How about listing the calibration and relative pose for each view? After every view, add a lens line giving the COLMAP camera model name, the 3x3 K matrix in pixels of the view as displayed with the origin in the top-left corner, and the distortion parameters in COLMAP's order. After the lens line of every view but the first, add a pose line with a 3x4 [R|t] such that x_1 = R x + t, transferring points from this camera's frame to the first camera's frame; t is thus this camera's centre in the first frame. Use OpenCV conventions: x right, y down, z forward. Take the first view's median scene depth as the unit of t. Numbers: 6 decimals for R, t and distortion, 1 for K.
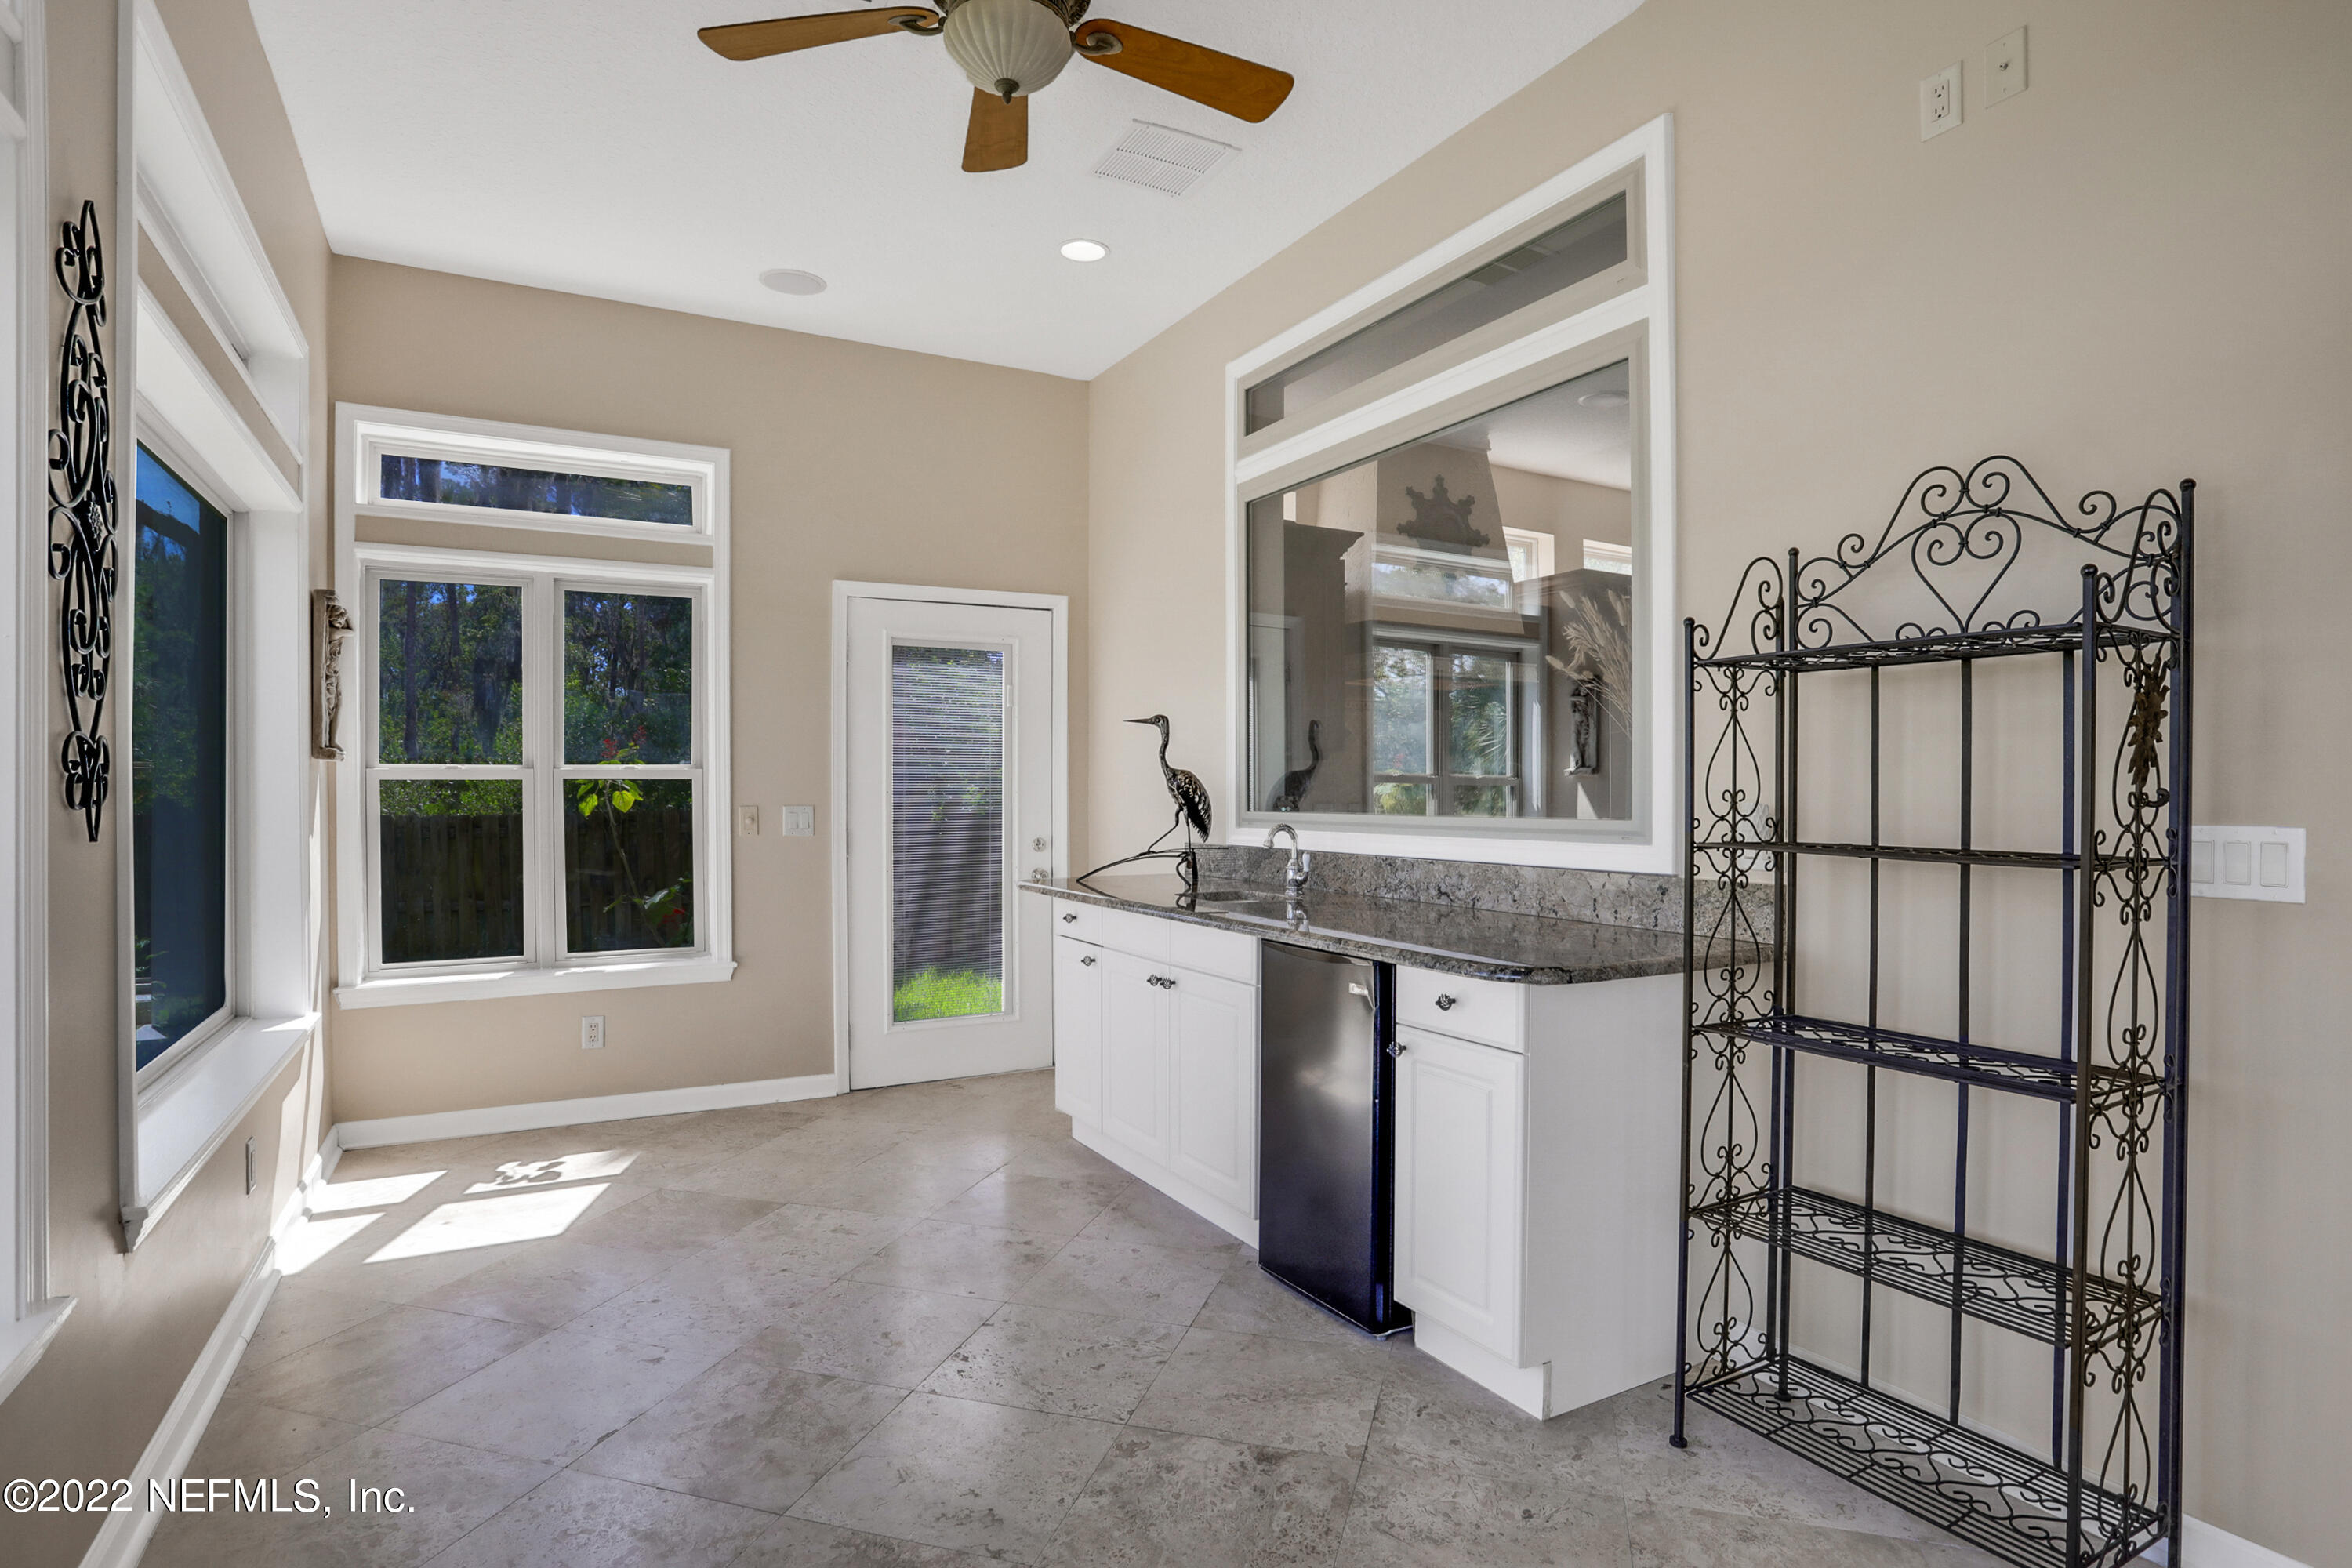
lens RADIAL K [[1256.3, 0, 1230.6], [0, 1256.3, 797.1], [0, 0, 1]] dist [-0.060252, 0.000592]
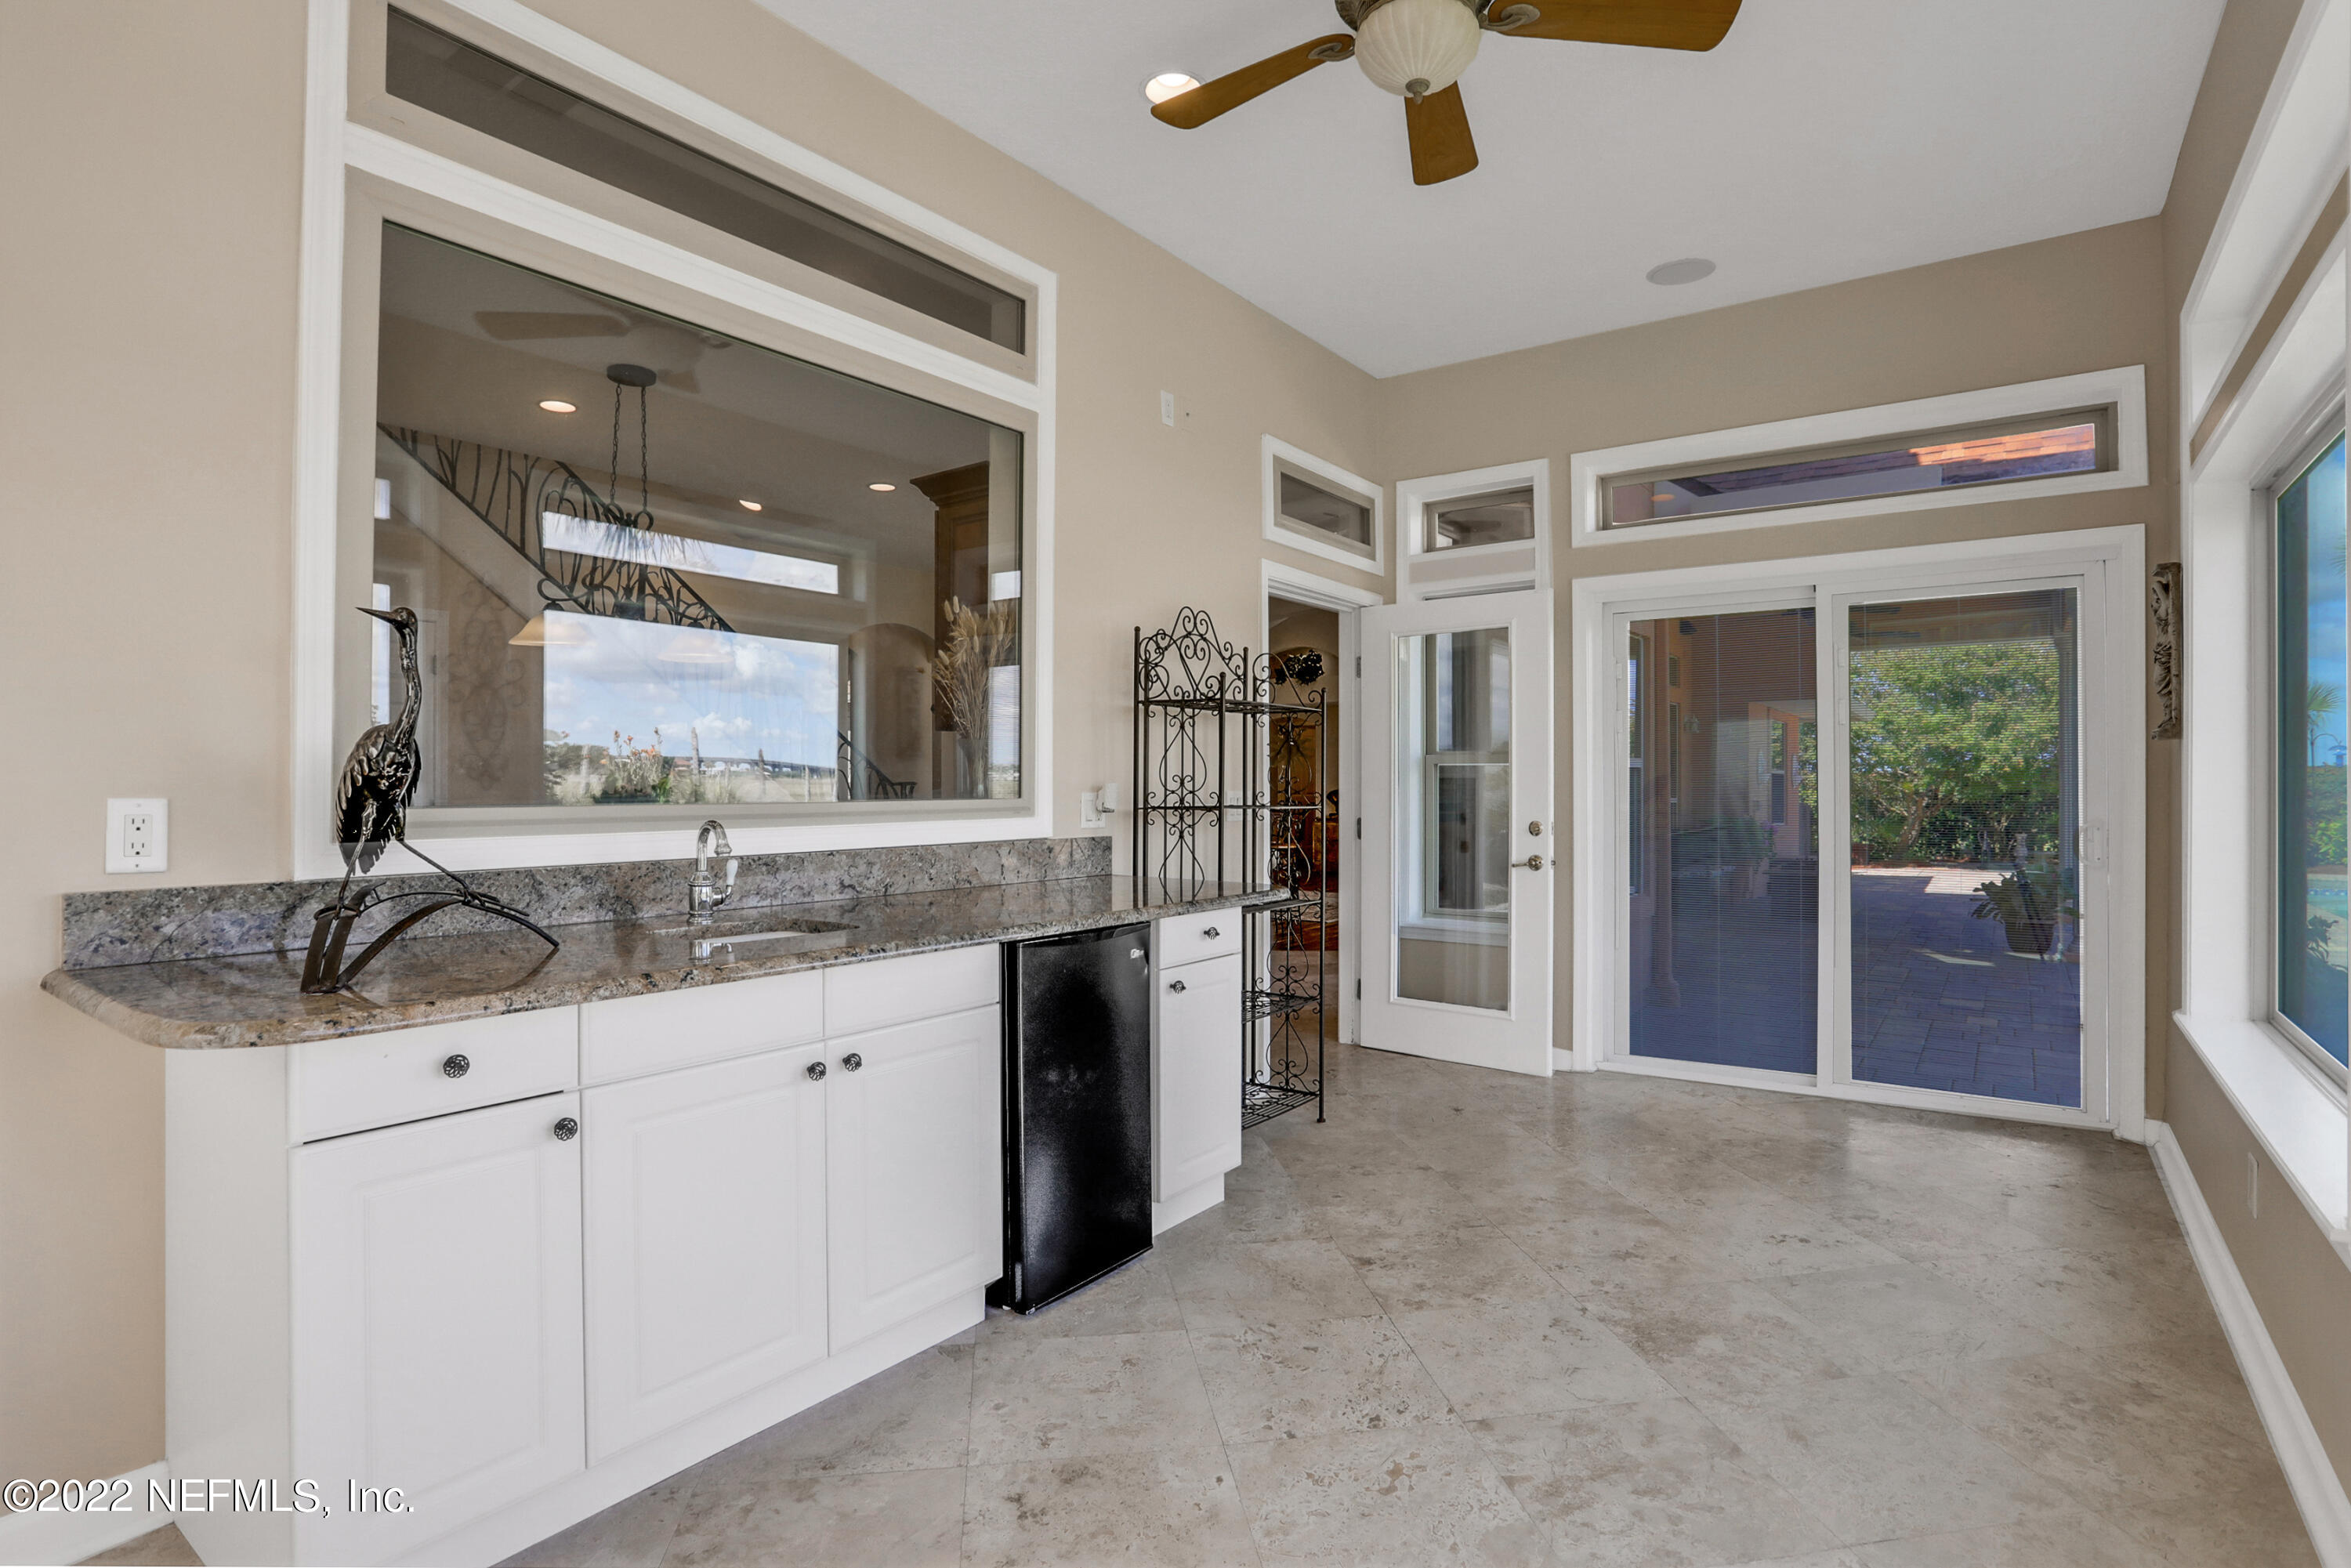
lens RADIAL K [[1162.8, 0, 1175.5], [0, 1162.8, 784.0], [0, 0, 1]] dist [-0.065431, 0.022104]
pose [[-0.400160, -0.004409, 0.916435, -0.912623], [0.000928, 0.999986, 0.005216, -0.001907], [-0.916445, 0.002938, -0.400150, 1.476139]]
